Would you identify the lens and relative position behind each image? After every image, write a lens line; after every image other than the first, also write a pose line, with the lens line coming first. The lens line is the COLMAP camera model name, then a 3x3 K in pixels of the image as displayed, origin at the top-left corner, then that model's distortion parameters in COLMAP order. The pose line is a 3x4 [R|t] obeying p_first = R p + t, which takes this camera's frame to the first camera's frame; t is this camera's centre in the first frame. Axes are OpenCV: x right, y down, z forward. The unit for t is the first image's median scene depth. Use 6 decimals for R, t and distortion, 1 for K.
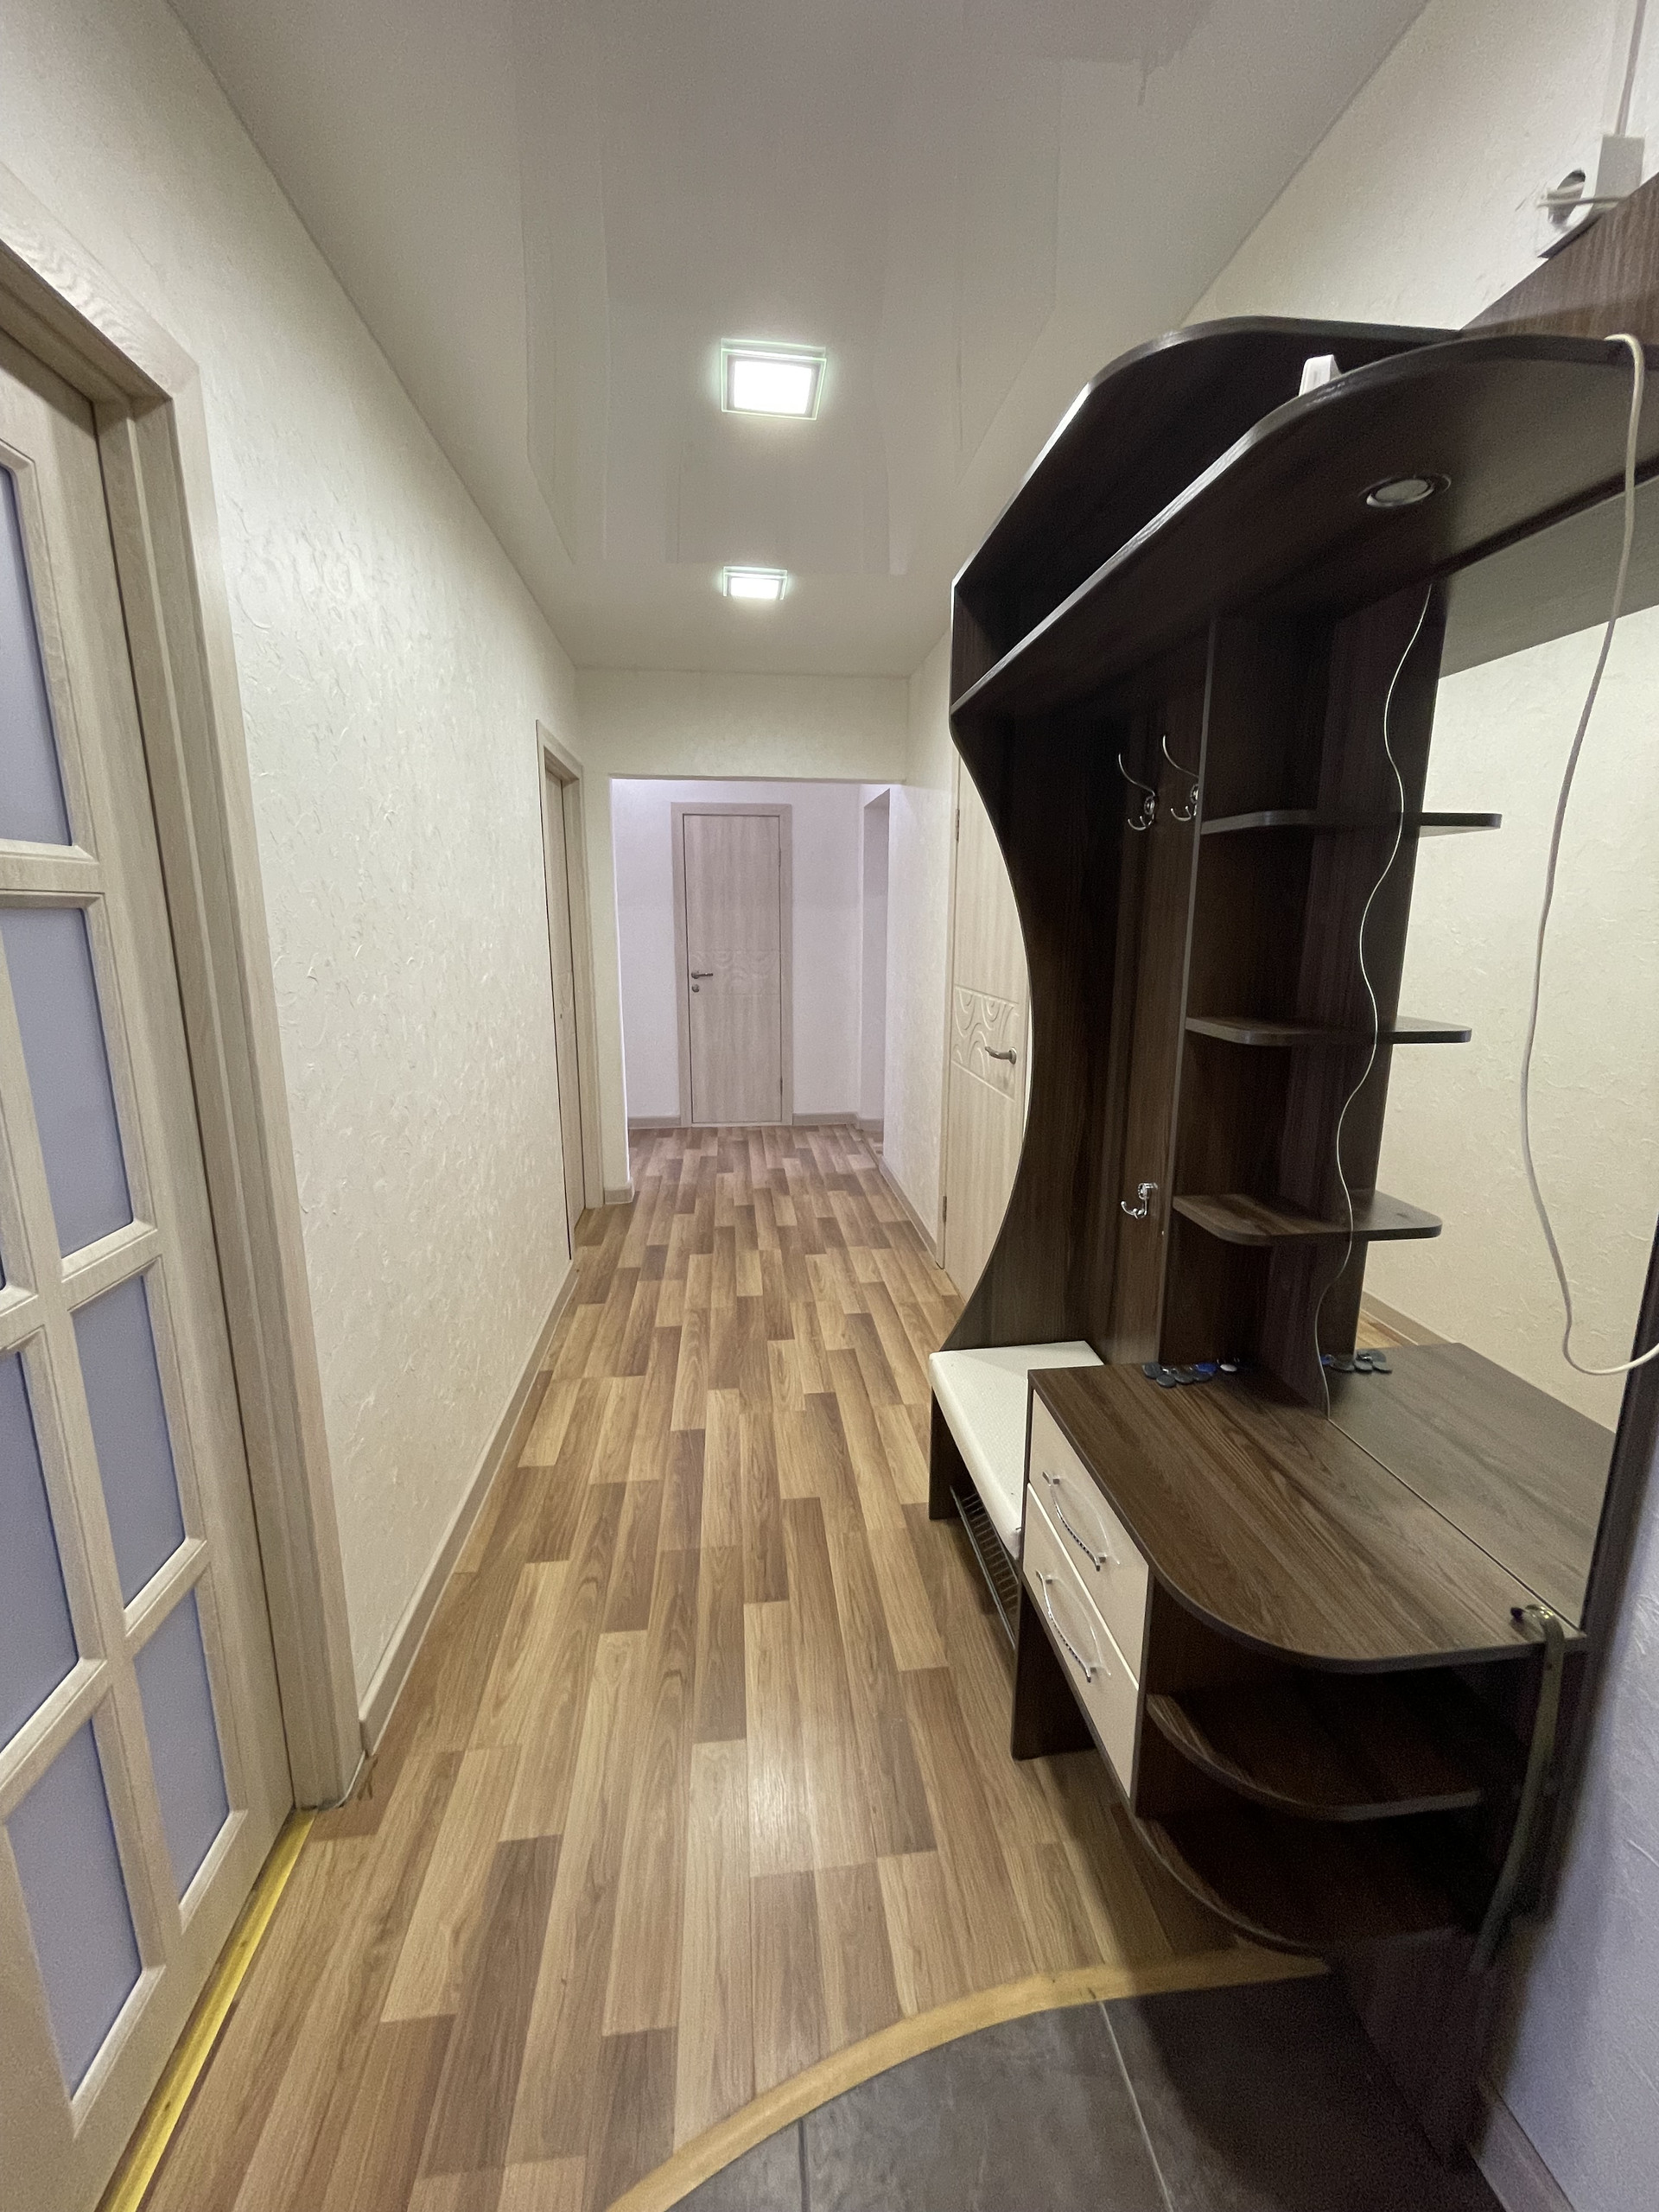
lens RADIAL K [[883.2, 0, 829.8], [0, 883.2, 1099.7], [0, 0, 1]] dist [-0.004027, -0.000212]
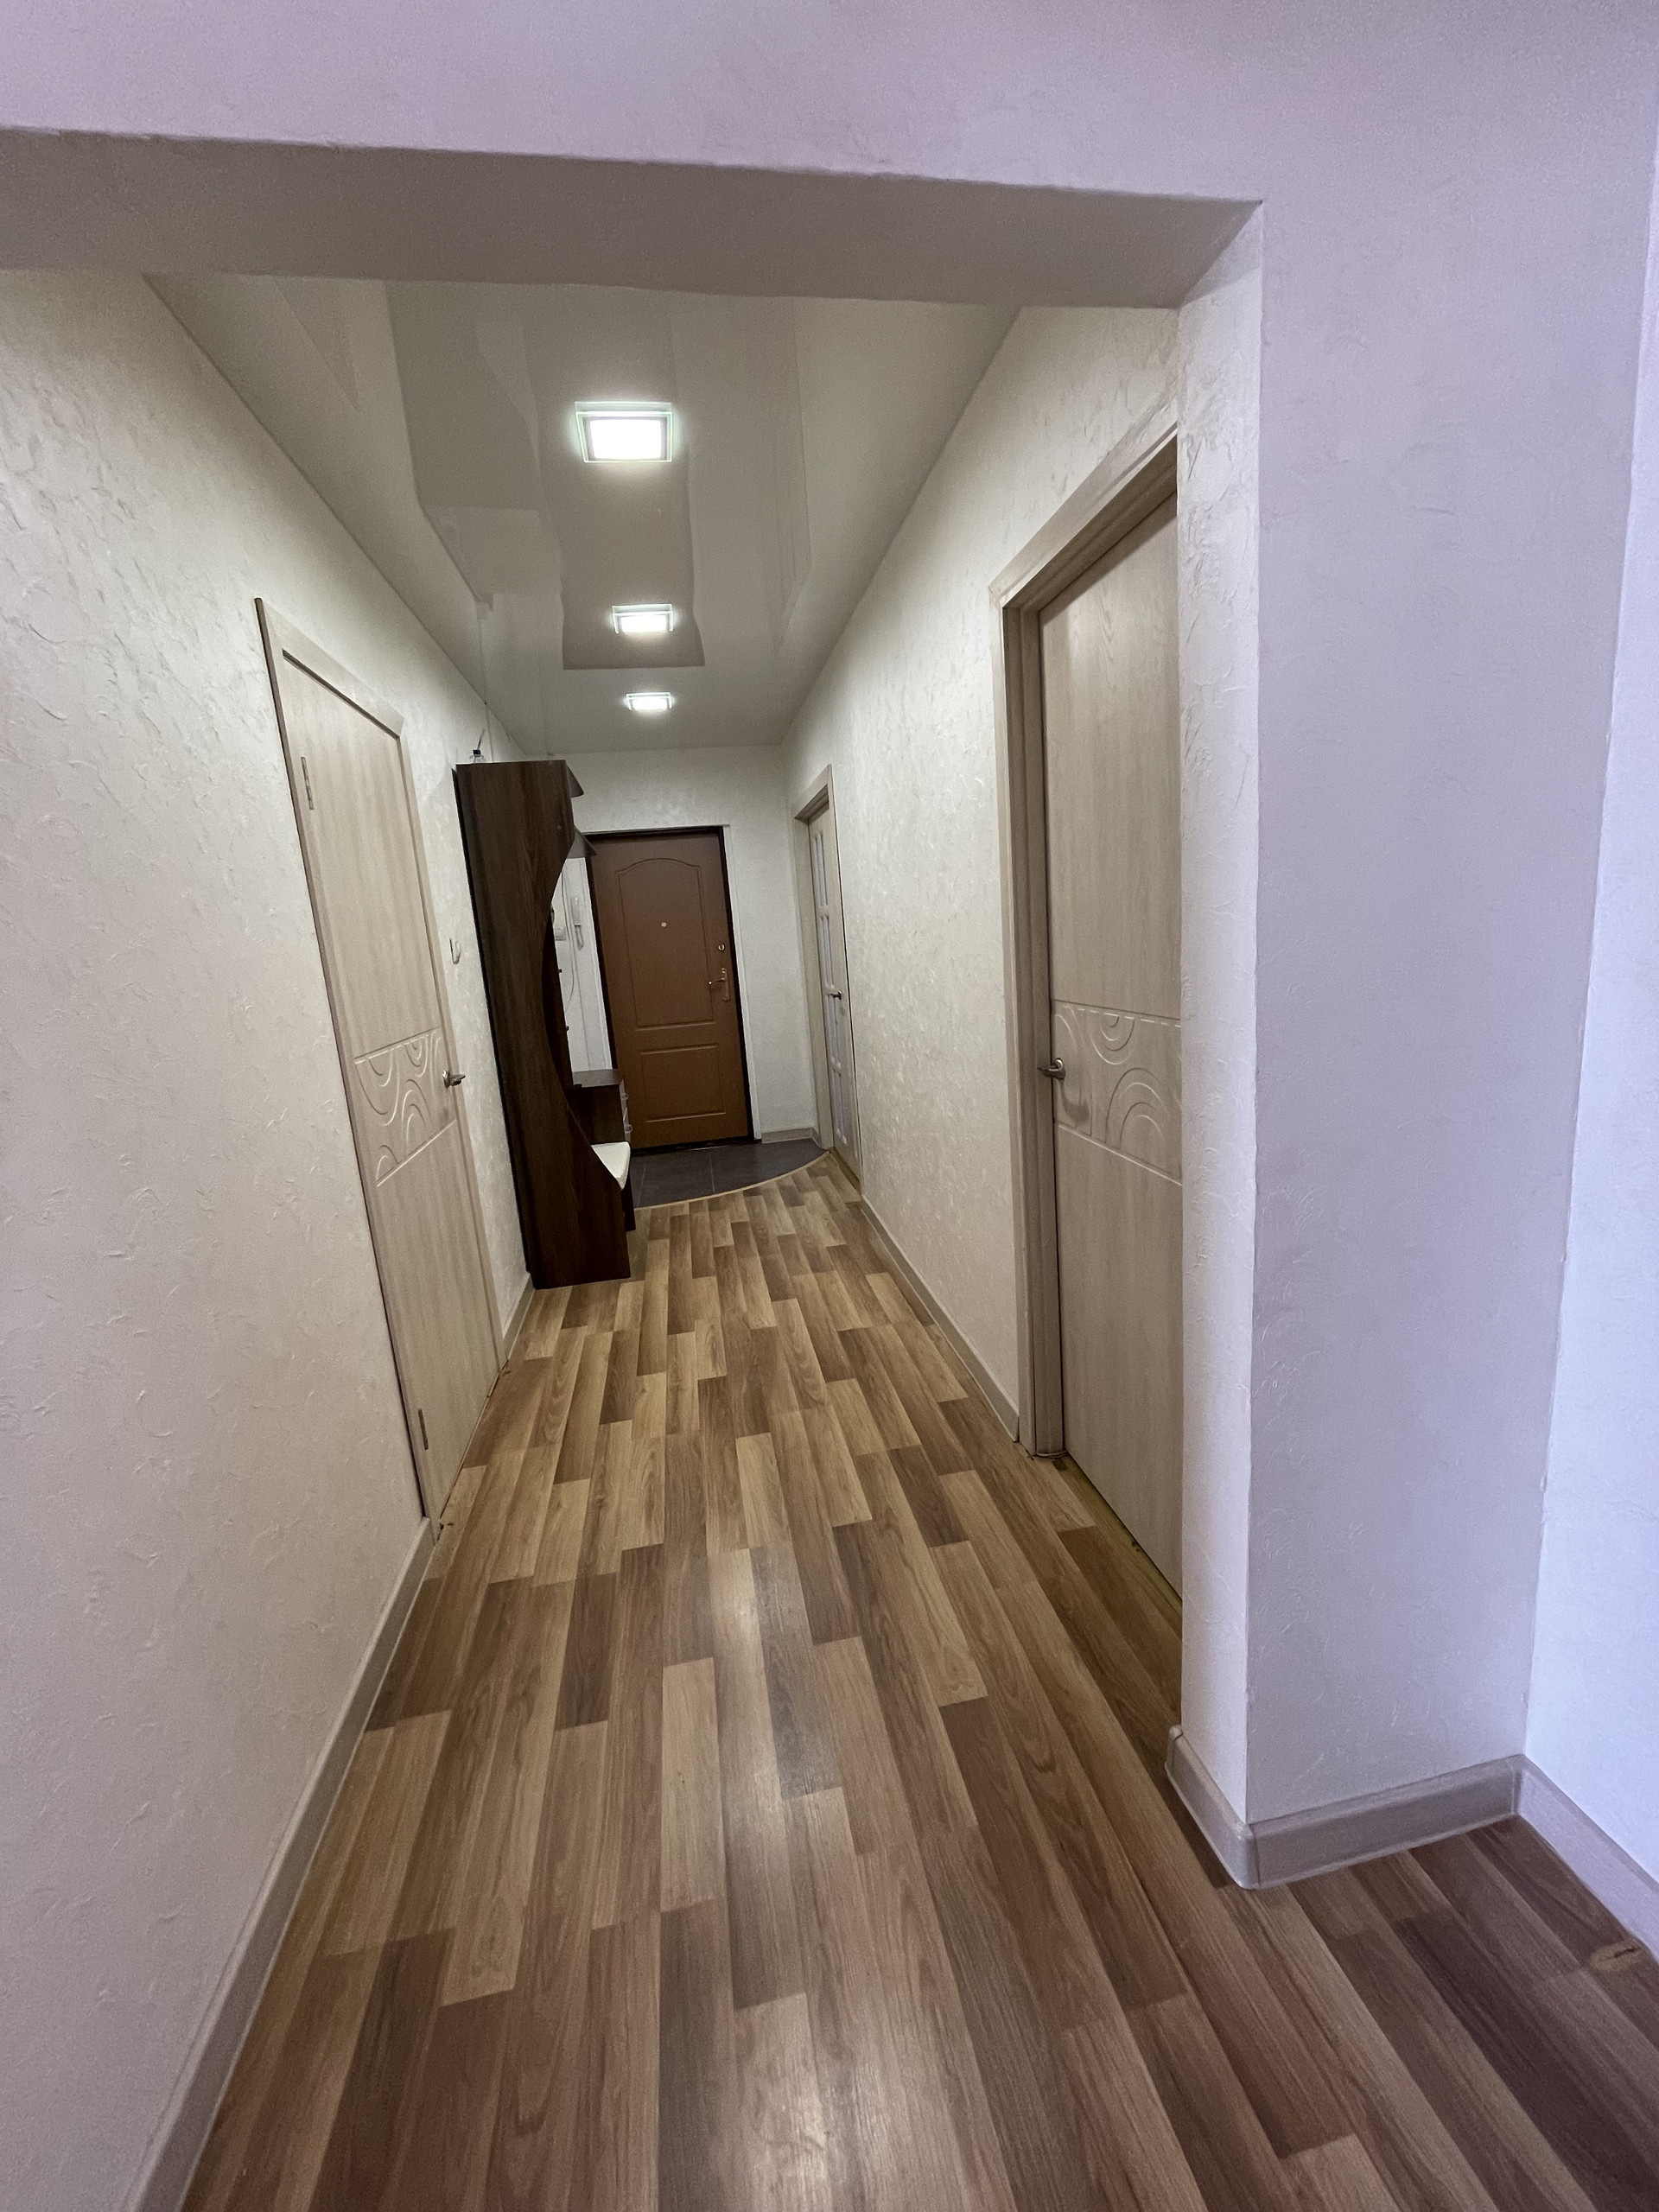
lens RADIAL K [[883.2, 0, 832.5], [0, 883.2, 1102.5], [0, 0, 1]] dist [-0.004027, -0.000212]
pose [[-0.995542, 0.081050, -0.048238, -0.150046], [0.055883, 0.918872, 0.390579, -0.329783], [0.075981, 0.386142, -0.919305, 1.647279]]
